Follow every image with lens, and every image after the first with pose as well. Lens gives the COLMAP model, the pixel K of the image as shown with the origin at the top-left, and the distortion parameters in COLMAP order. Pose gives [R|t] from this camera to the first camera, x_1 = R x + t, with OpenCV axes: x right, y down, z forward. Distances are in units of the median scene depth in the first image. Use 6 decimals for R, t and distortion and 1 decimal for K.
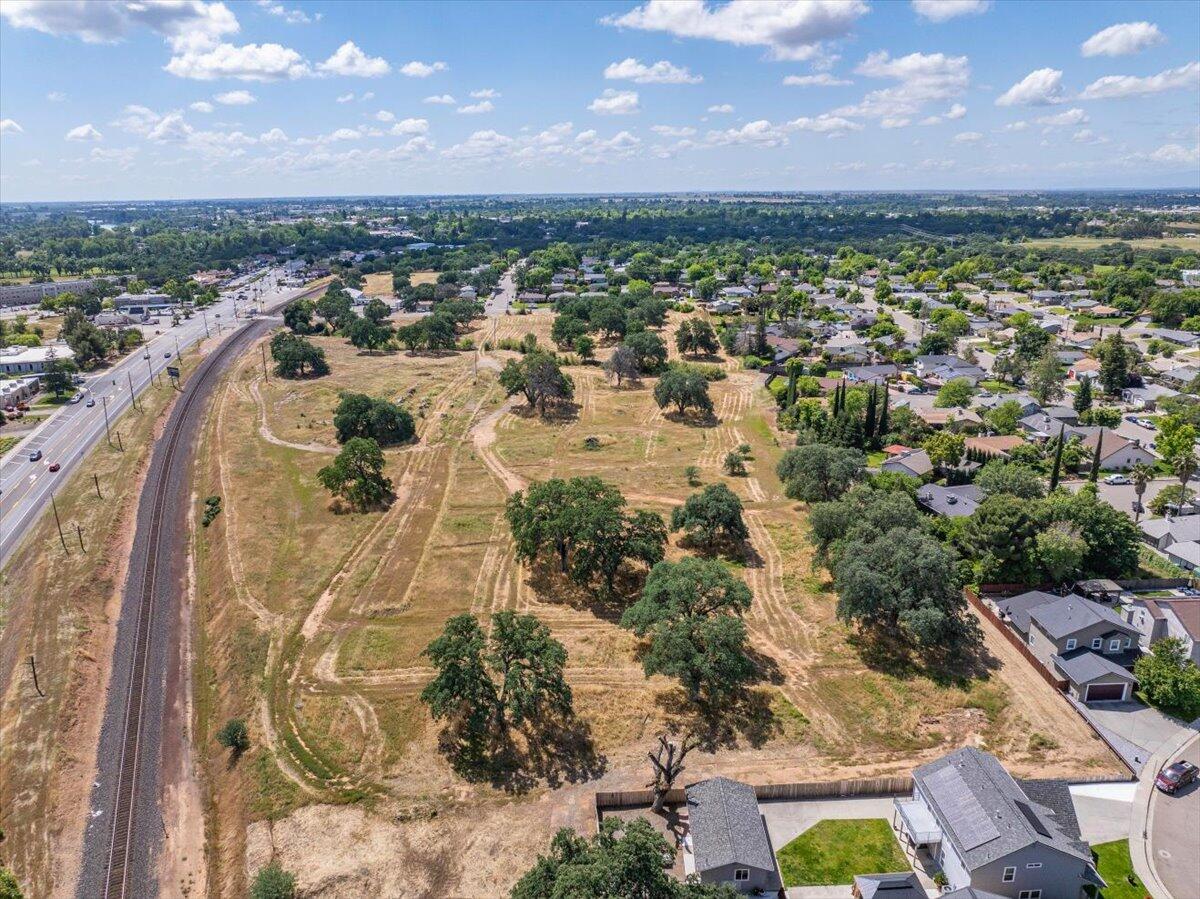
lens RADIAL K [[841.4, 0, 606.0], [0, 841.4, 439.5], [0, 0, 1]] dist [-0.038624, -0.001376]
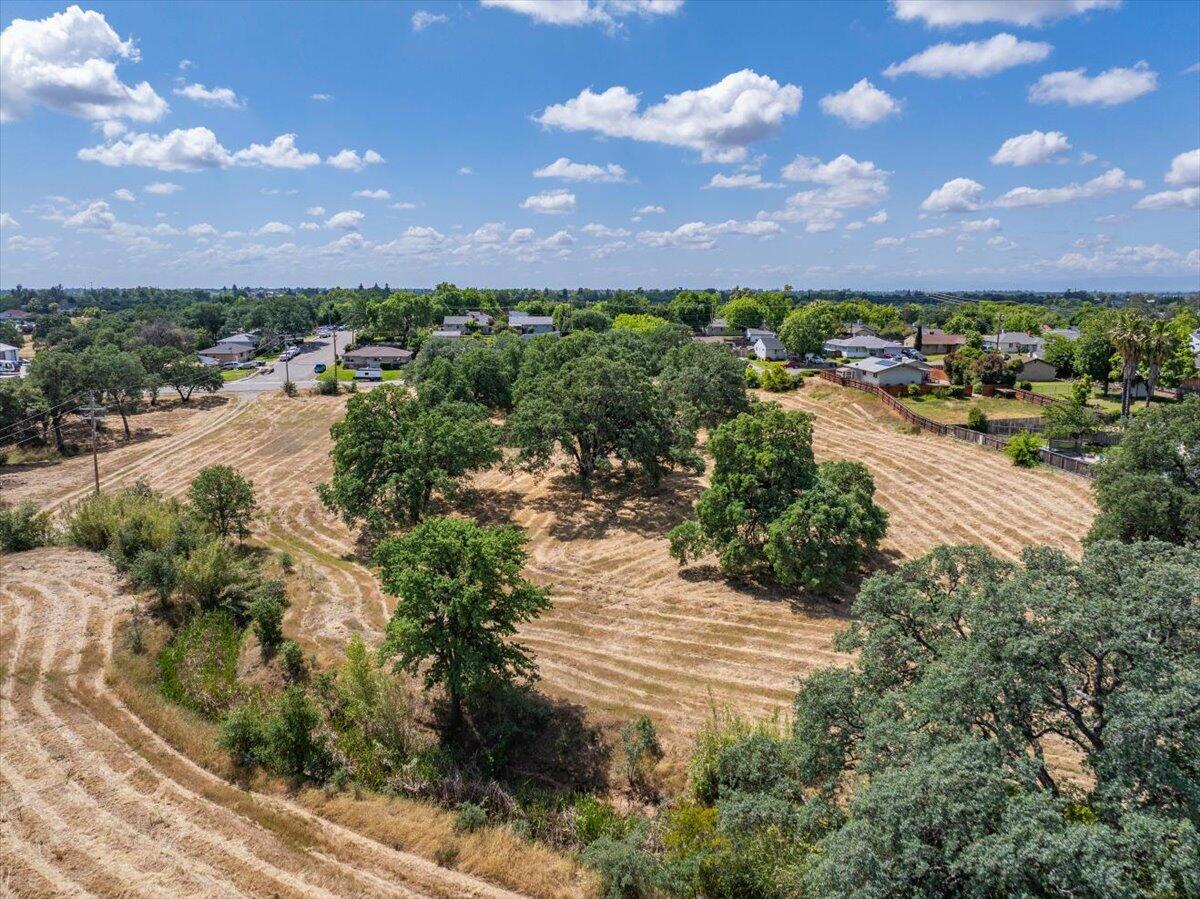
lens RADIAL K [[841.4, 0, 606.0], [0, 841.4, 439.5], [0, 0, 1]] dist [-0.038624, -0.001376]
pose [[0.996959, 0.002365, 0.077889, -0.016954], [0.006404, 0.993672, -0.112141, -0.163759], [-0.077661, 0.112298, 0.990635, 1.177825]]
